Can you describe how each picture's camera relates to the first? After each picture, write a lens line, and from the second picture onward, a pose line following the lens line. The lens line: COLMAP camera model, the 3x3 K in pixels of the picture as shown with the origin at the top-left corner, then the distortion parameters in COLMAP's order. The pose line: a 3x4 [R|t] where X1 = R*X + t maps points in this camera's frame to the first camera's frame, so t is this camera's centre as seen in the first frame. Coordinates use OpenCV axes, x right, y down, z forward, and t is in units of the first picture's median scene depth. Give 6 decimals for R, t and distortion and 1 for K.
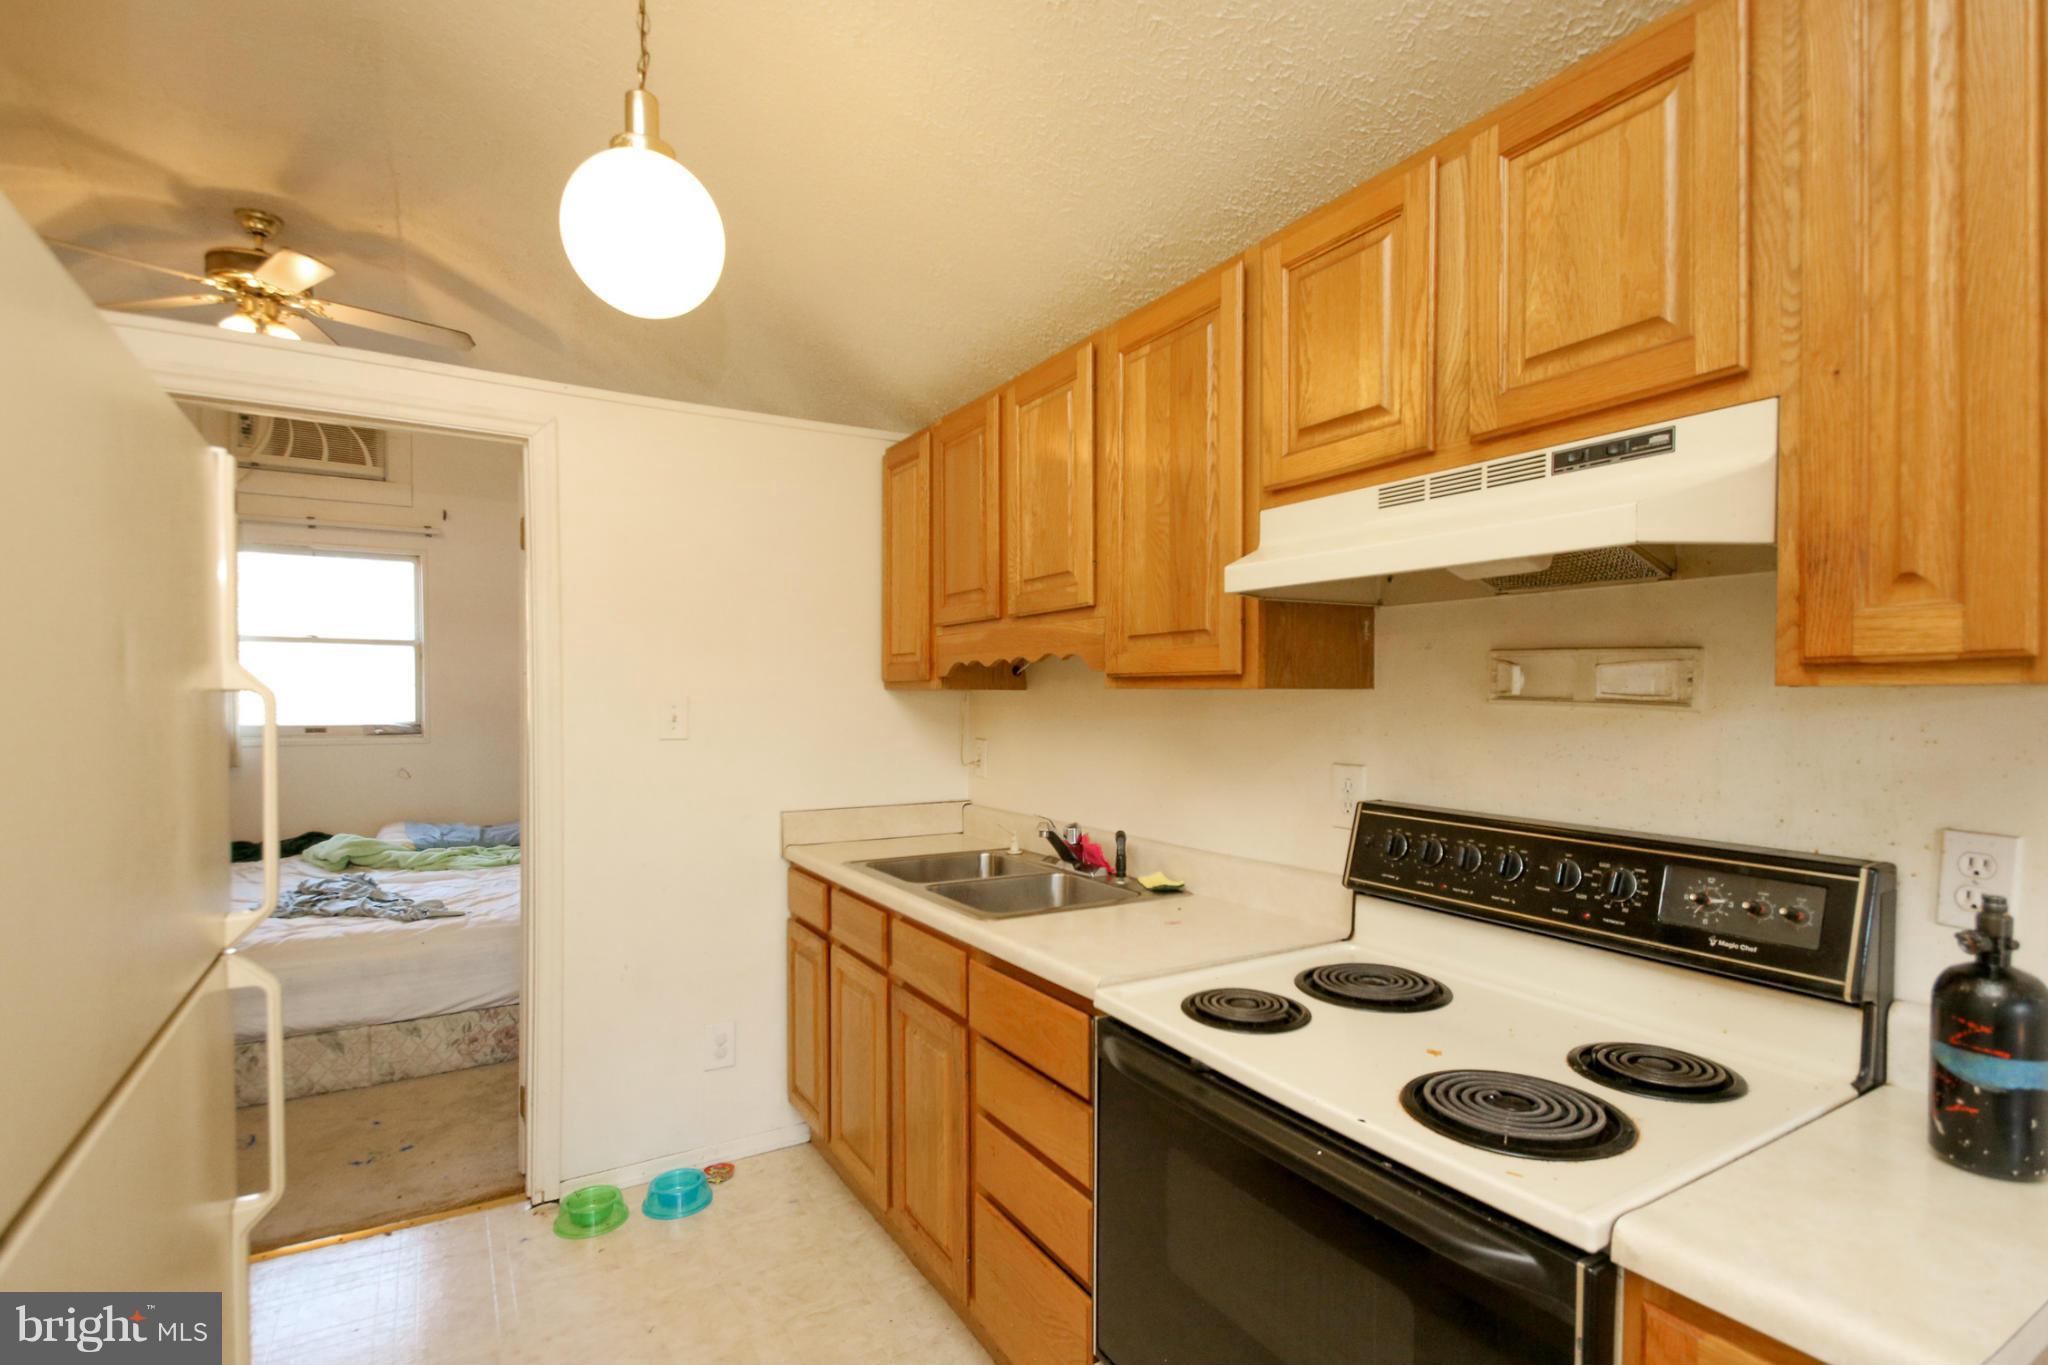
lens RADIAL K [[977.3, 0, 1019.6], [0, 977.3, 701.3], [0, 0, 1]] dist [0.025537, -0.007948]
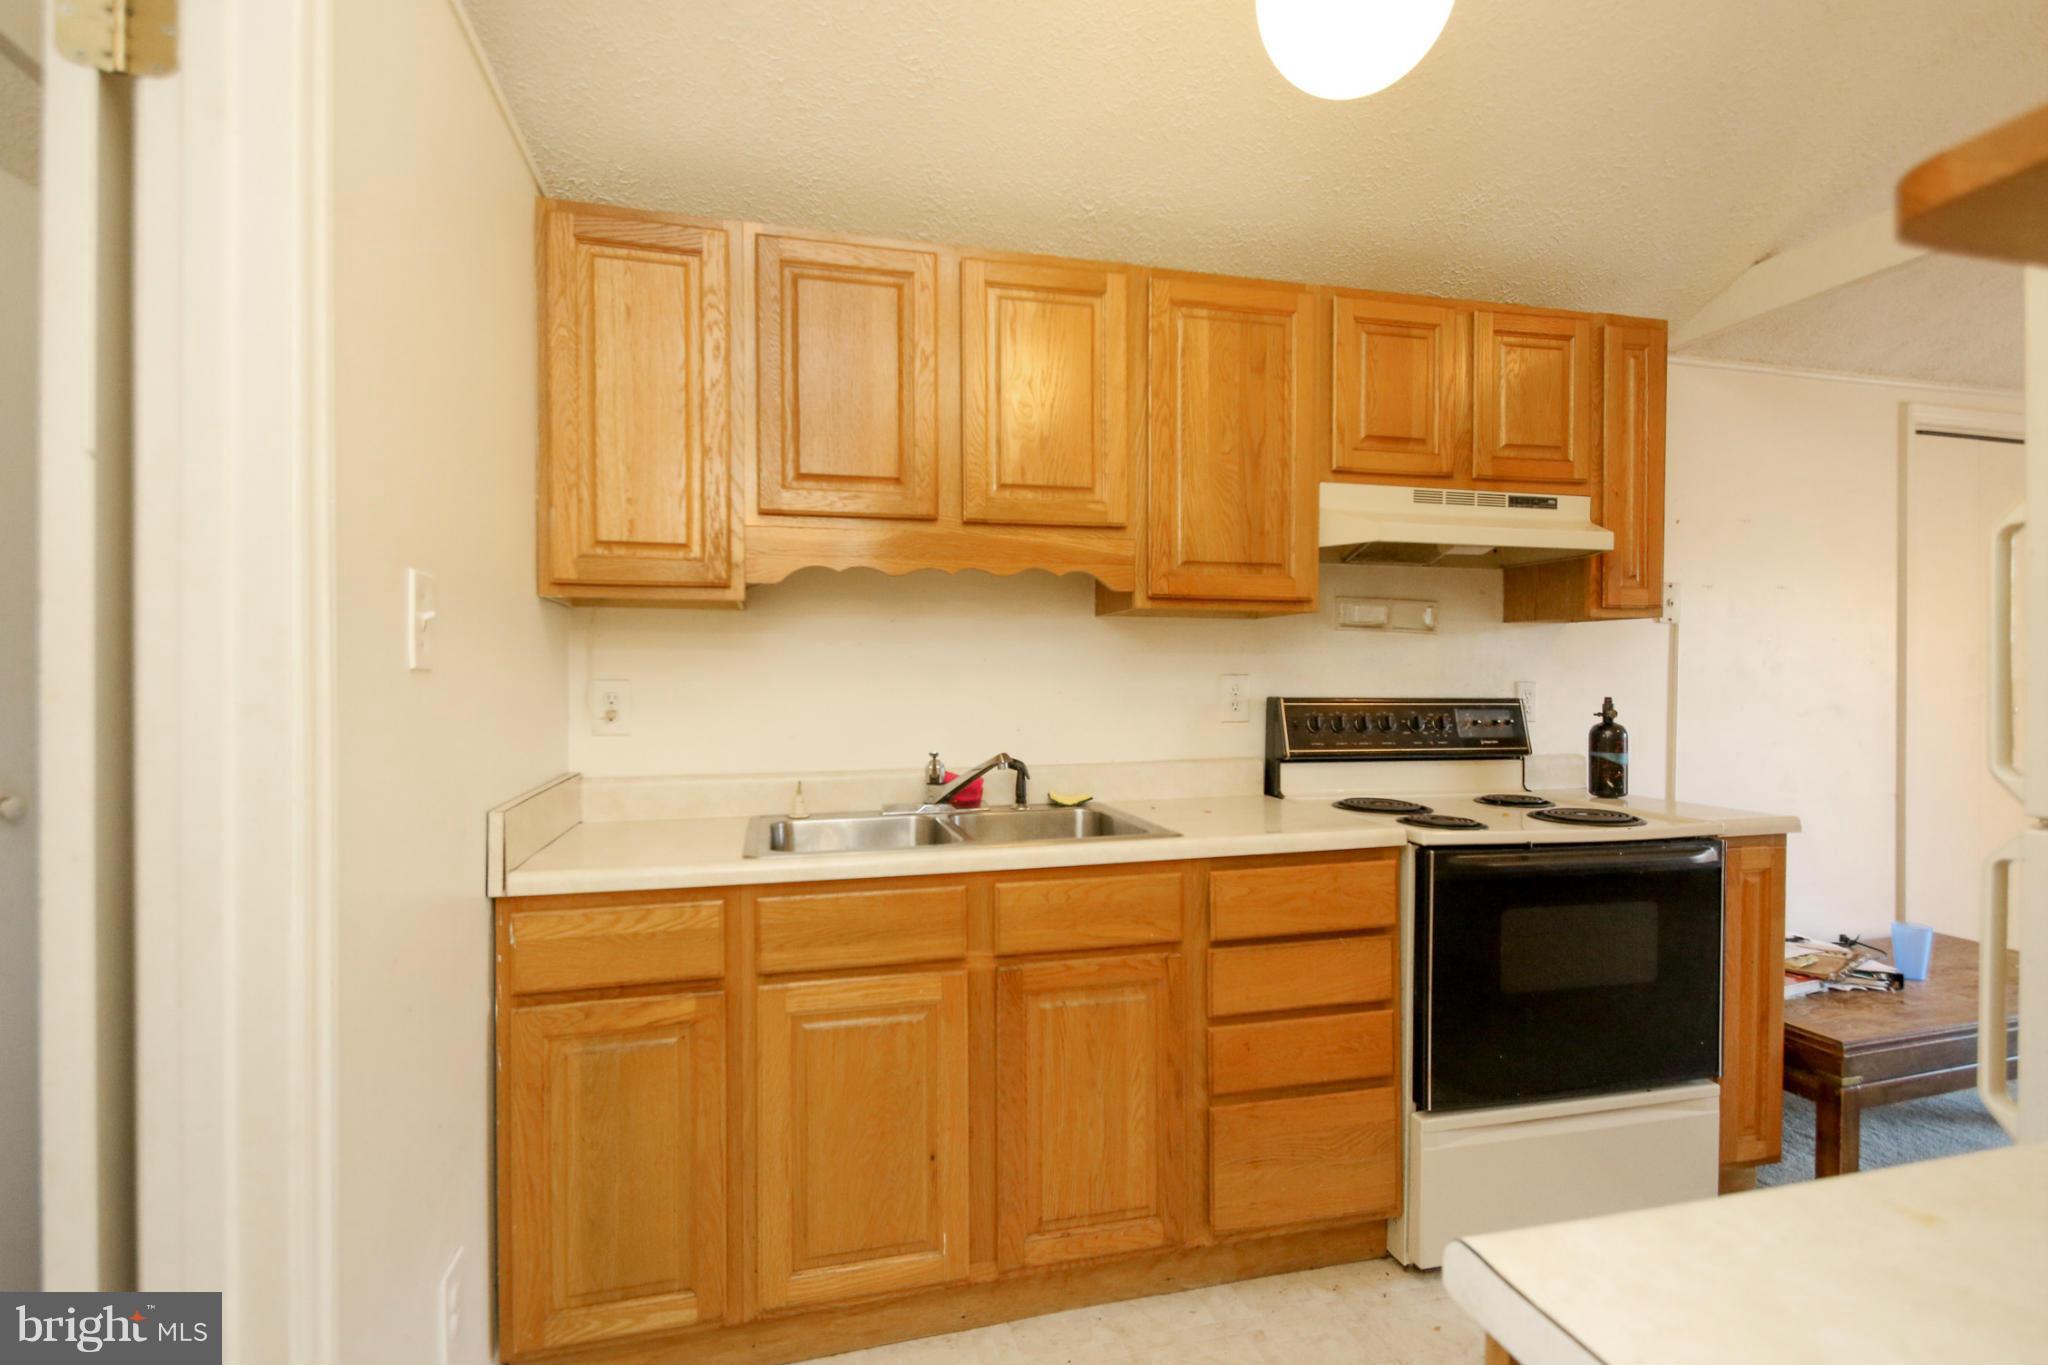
lens RADIAL K [[977.3, 0, 1021.0], [0, 977.3, 671.4], [0, 0, 1]] dist [0.025537, -0.007948]
pose [[0.288810, -0.000803, 0.957386, -1.421371], [0.004100, 0.999992, -0.000399, 0.081931], [-0.957378, 0.004040, 0.288811, 1.211074]]
